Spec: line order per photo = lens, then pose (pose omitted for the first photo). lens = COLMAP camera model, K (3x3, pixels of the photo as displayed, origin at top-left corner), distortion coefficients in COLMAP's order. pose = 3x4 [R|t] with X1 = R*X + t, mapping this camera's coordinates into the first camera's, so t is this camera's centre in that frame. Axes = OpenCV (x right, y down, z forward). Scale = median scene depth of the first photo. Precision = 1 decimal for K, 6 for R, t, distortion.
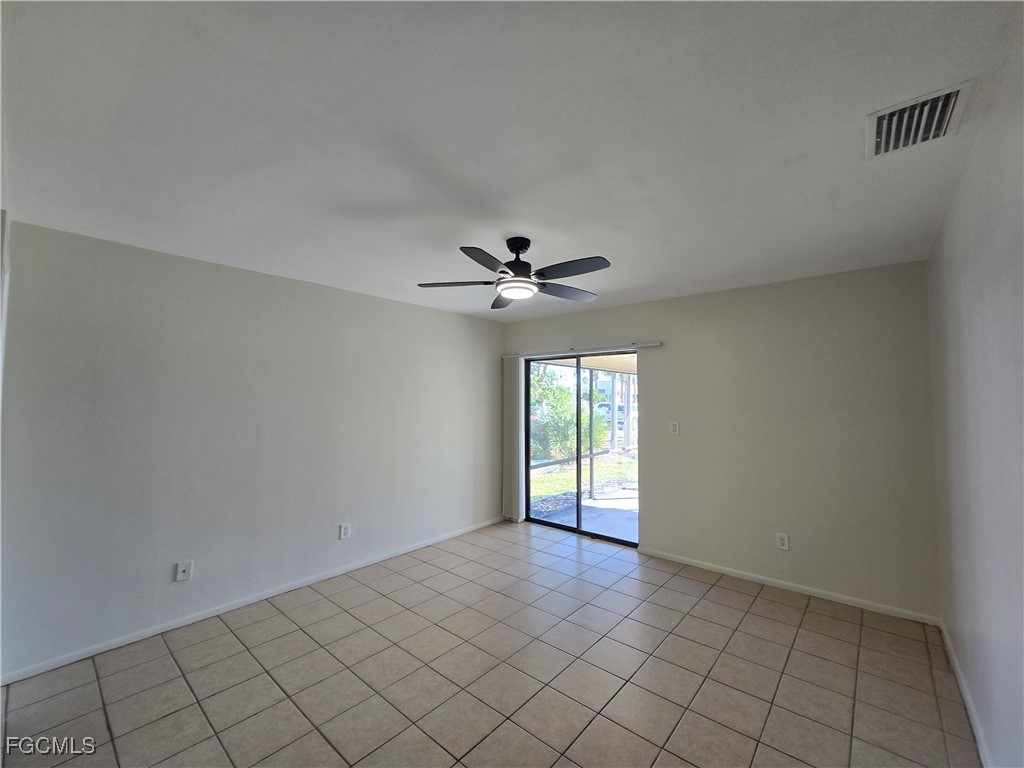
lens RADIAL K [[421.7, 0, 514.1], [0, 421.7, 388.9], [0, 0, 1]] dist [-0.000838, -0.000158]
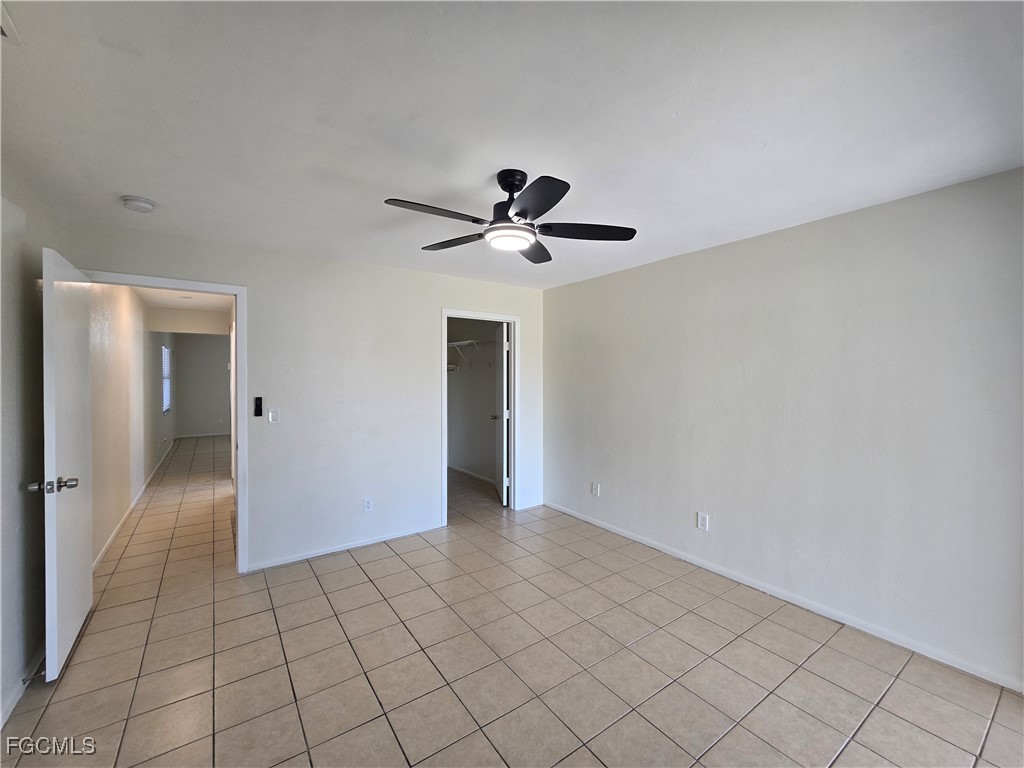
lens RADIAL K [[418.3, 0, 513.2], [0, 418.3, 378.8], [0, 0, 1]] dist [-0.000798, -0.000241]
pose [[-0.245907, 0.007945, -0.969261, 0.696968], [0.021832, 0.999758, 0.002656, 0.027829], [0.969048, -0.020508, -0.246021, 1.040748]]
